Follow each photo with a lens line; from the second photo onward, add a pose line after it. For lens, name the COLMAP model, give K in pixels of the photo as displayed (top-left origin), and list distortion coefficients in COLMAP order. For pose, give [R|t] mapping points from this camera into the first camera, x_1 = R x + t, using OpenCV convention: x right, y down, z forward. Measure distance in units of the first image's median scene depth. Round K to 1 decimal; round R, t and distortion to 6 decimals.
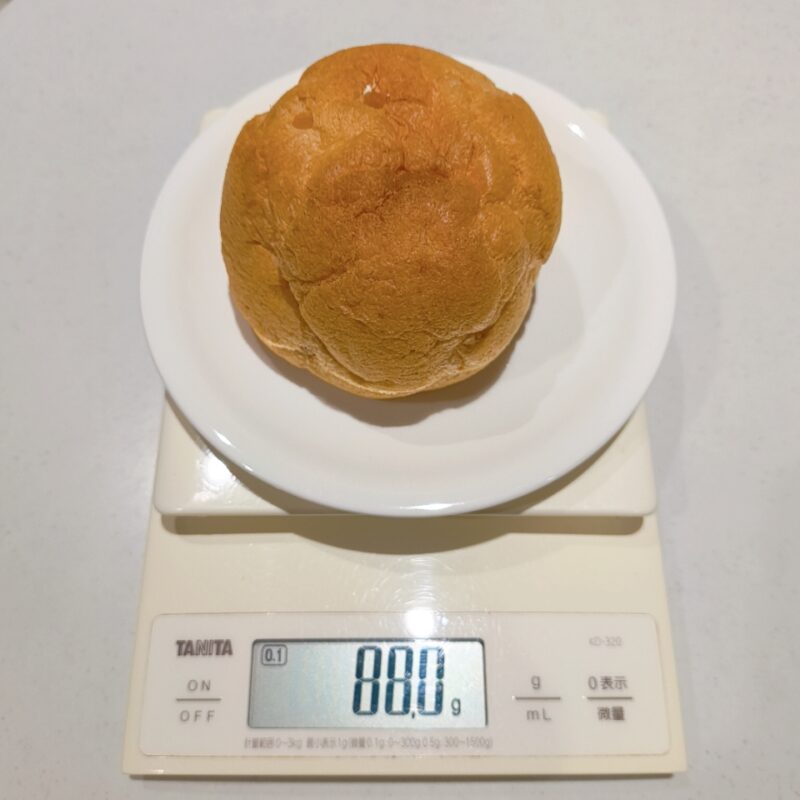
lens RADIAL K [[844.8, 0, 400.0], [0, 844.8, 400.0], [0, 0, 1]] dist [0.097378, -0.026081]
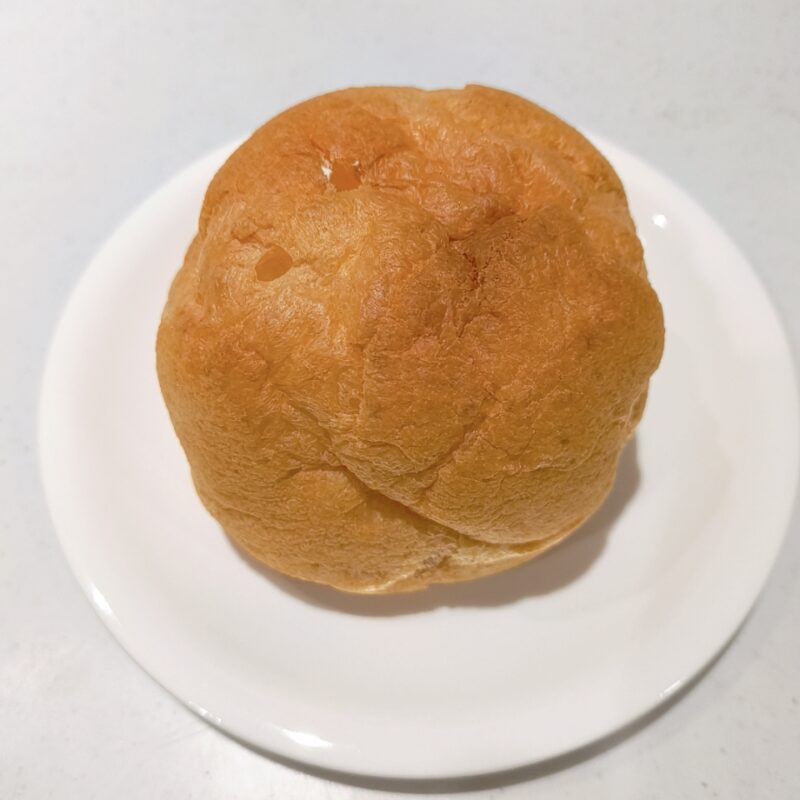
lens RADIAL K [[844.8, 0, 400.0], [0, 844.8, 400.0], [0, 0, 1]] dist [0.097378, -0.026081]
pose [[0.757177, -0.572575, 0.314388, -0.292956], [0.597188, 0.801800, 0.021990, -0.207784], [-0.264667, 0.171099, 0.949040, 0.411187]]
